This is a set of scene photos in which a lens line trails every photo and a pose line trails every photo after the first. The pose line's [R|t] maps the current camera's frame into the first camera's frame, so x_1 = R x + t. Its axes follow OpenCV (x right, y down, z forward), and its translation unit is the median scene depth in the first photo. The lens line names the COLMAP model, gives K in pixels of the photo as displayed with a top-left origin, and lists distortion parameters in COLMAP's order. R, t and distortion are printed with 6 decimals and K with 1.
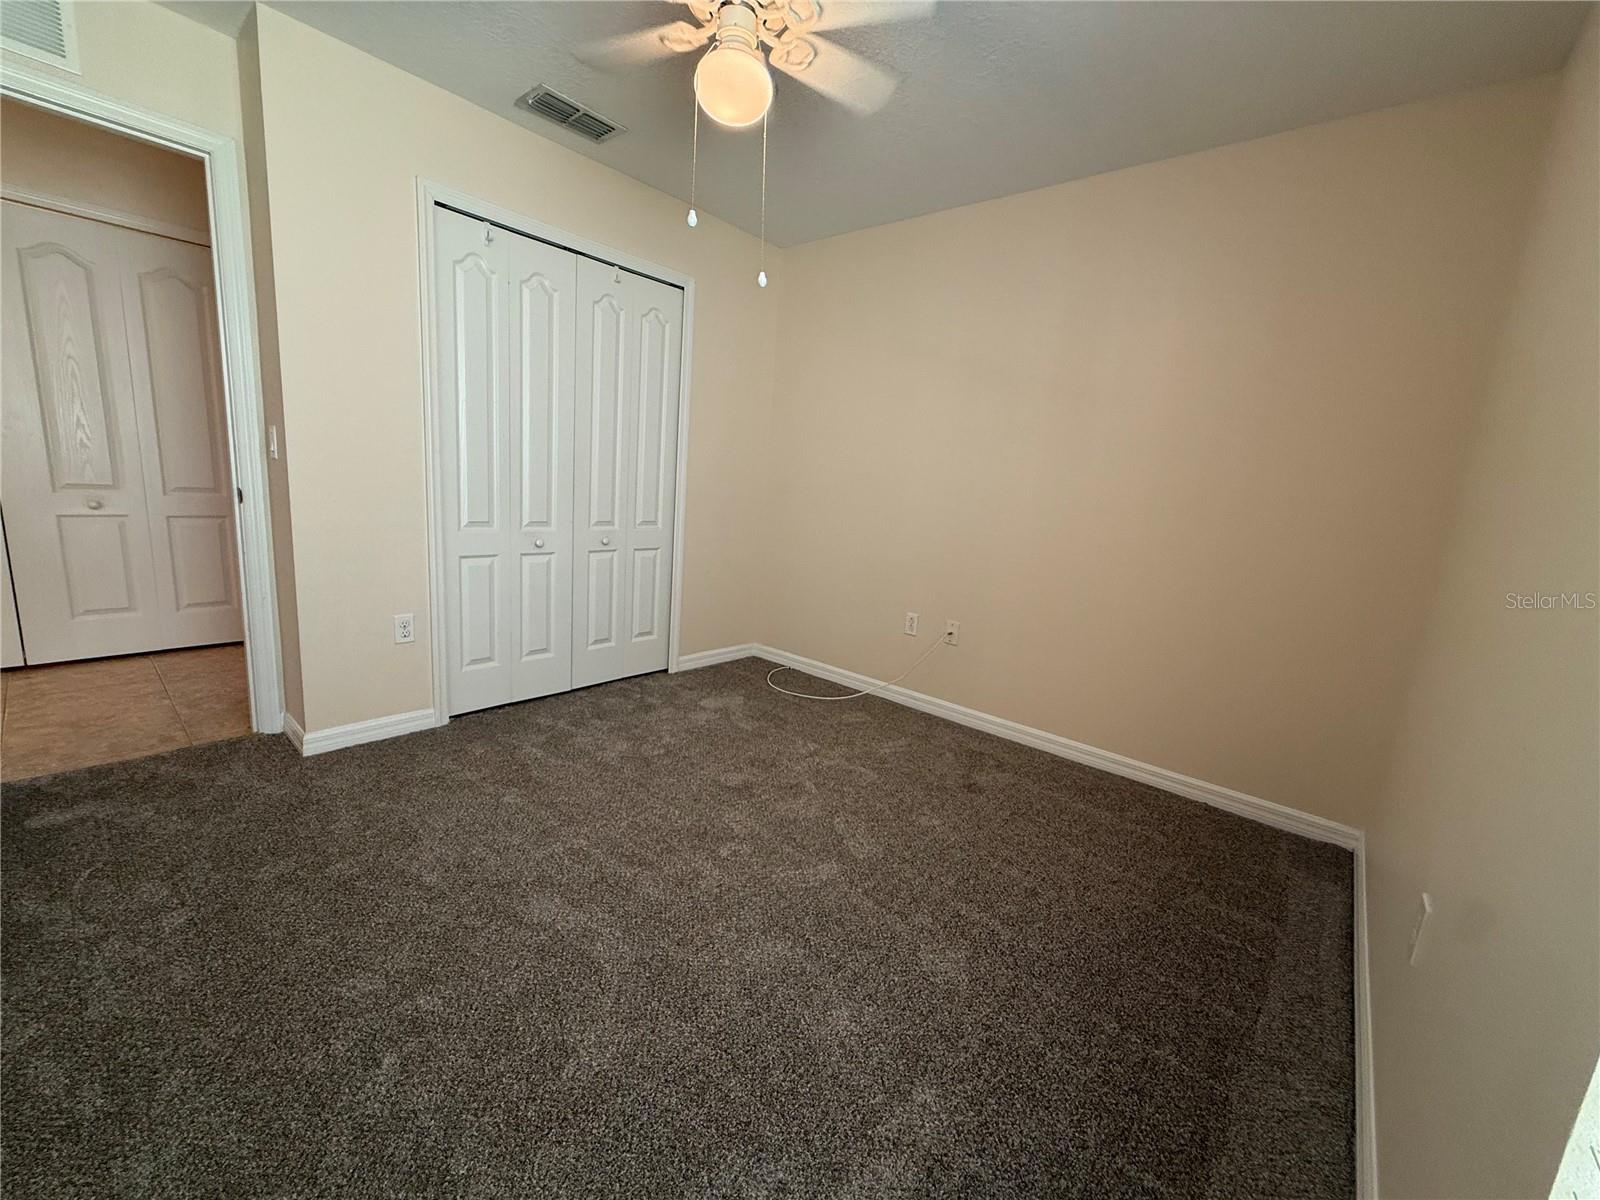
lens RADIAL K [[639.2, 0, 799.2], [0, 639.2, 597.8], [0, 0, 1]] dist [-0.001255, 0.000205]
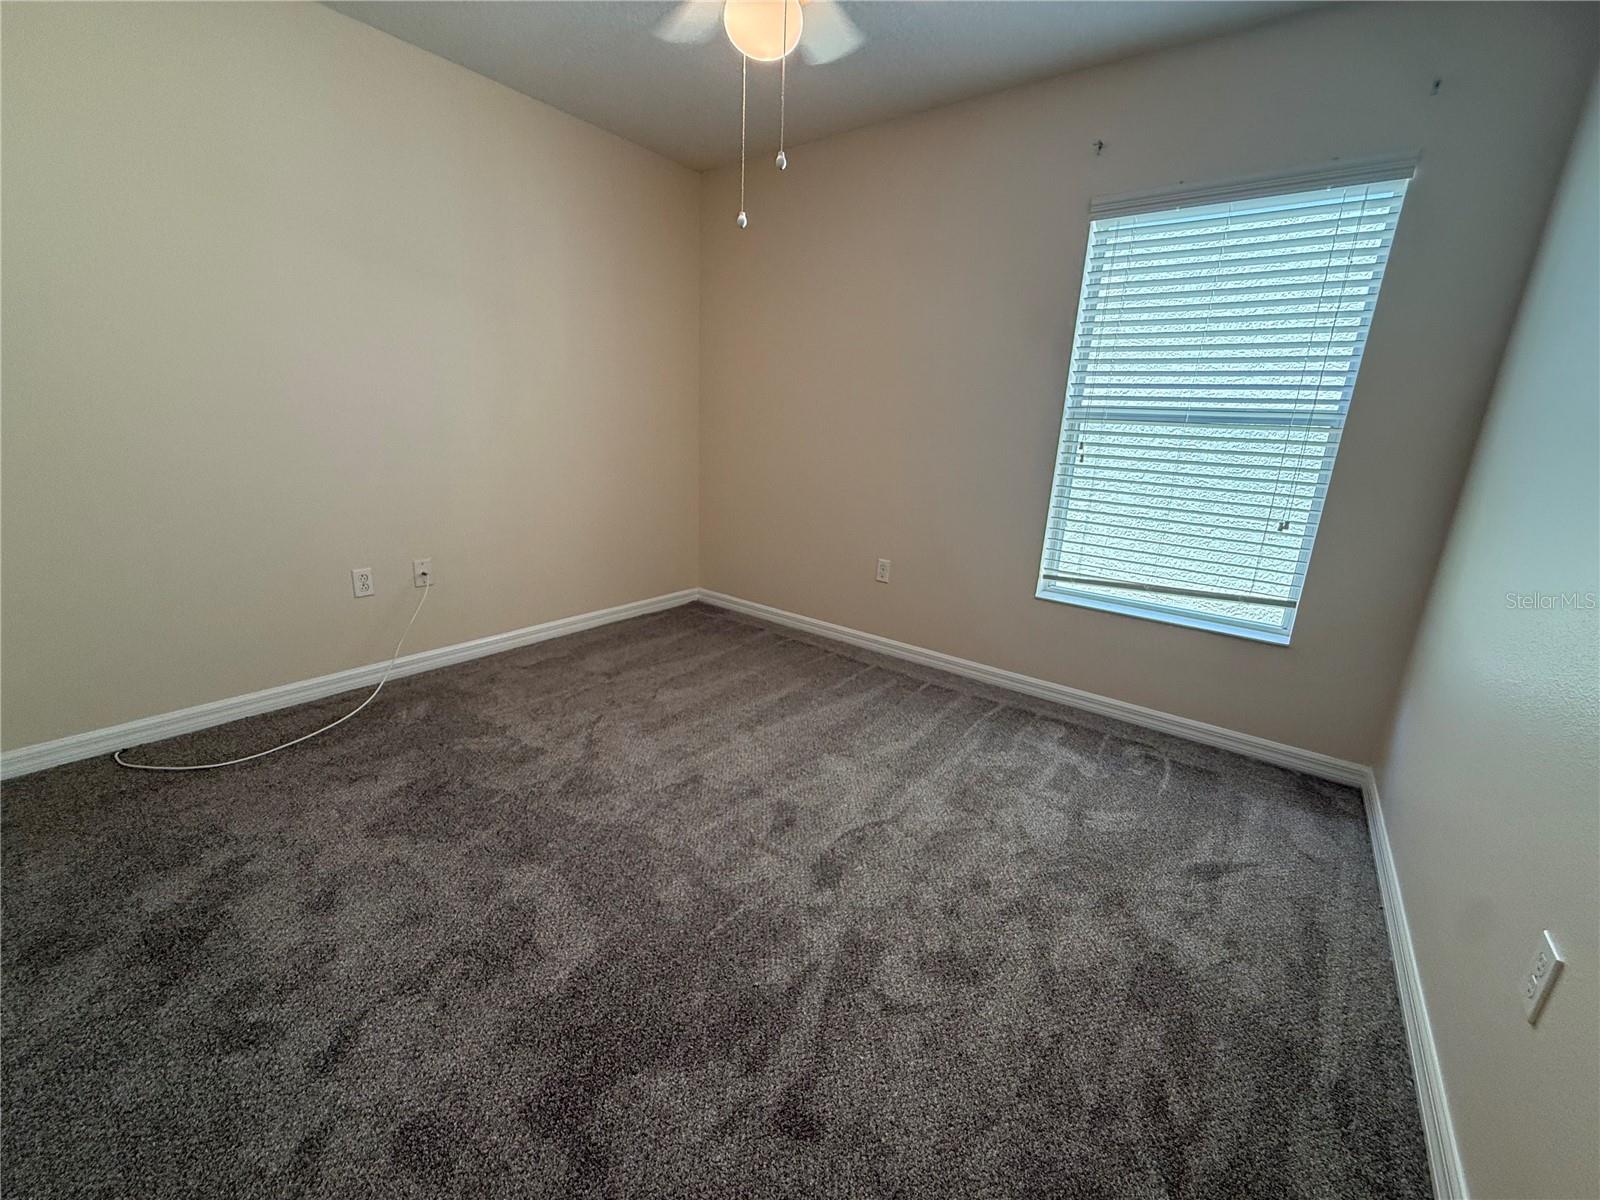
lens RADIAL K [[639.2, 0, 799.2], [0, 639.2, 597.8], [0, 0, 1]] dist [-0.001255, 0.000205]
pose [[-0.058766, -0.340537, 0.938393, -0.769031], [0.134474, 0.928749, 0.345459, -0.180425], [-0.989173, 0.146491, -0.008785, 0.633166]]
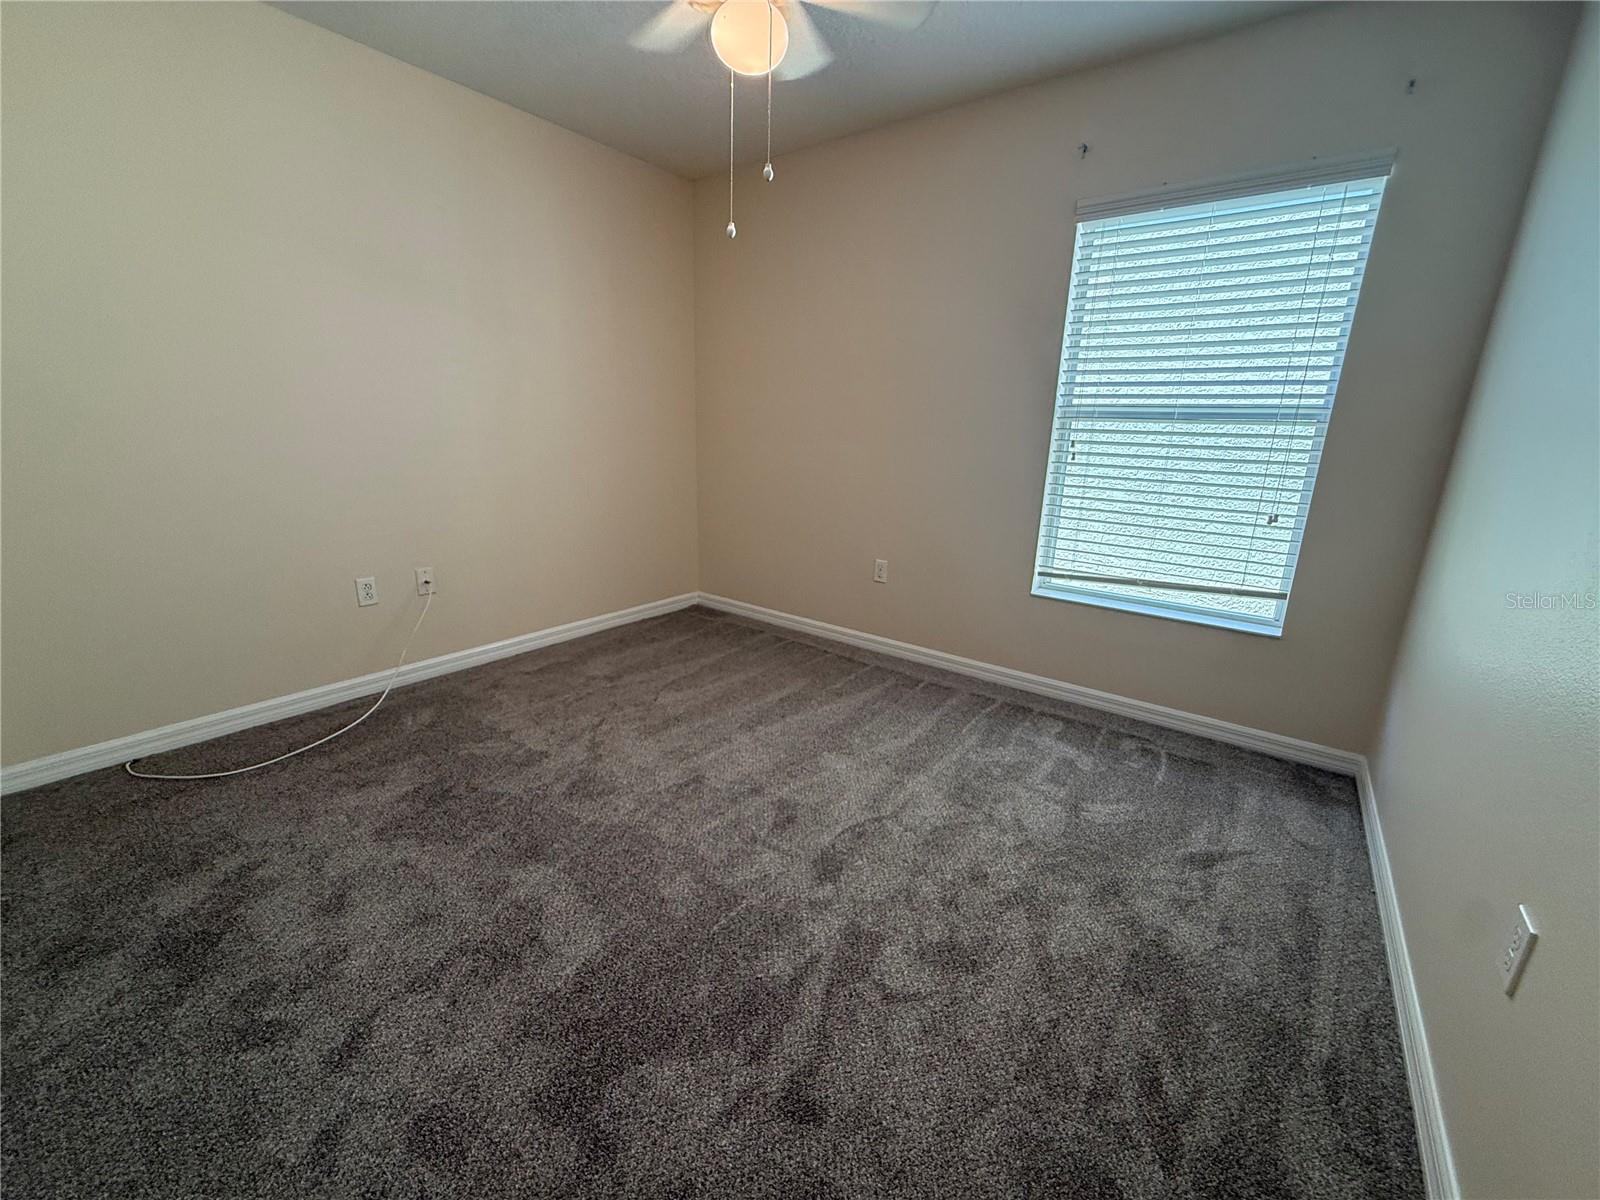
lens RADIAL K [[638.7, 0, 799.1], [0, 638.7, 597.9], [0, 0, 1]] dist [-0.001448, 0.000303]
pose [[-0.063173, -0.335020, 0.940091, -0.778717], [0.151794, 0.927788, 0.340835, -0.180879], [-0.986391, 0.164232, -0.007758, 0.630005]]
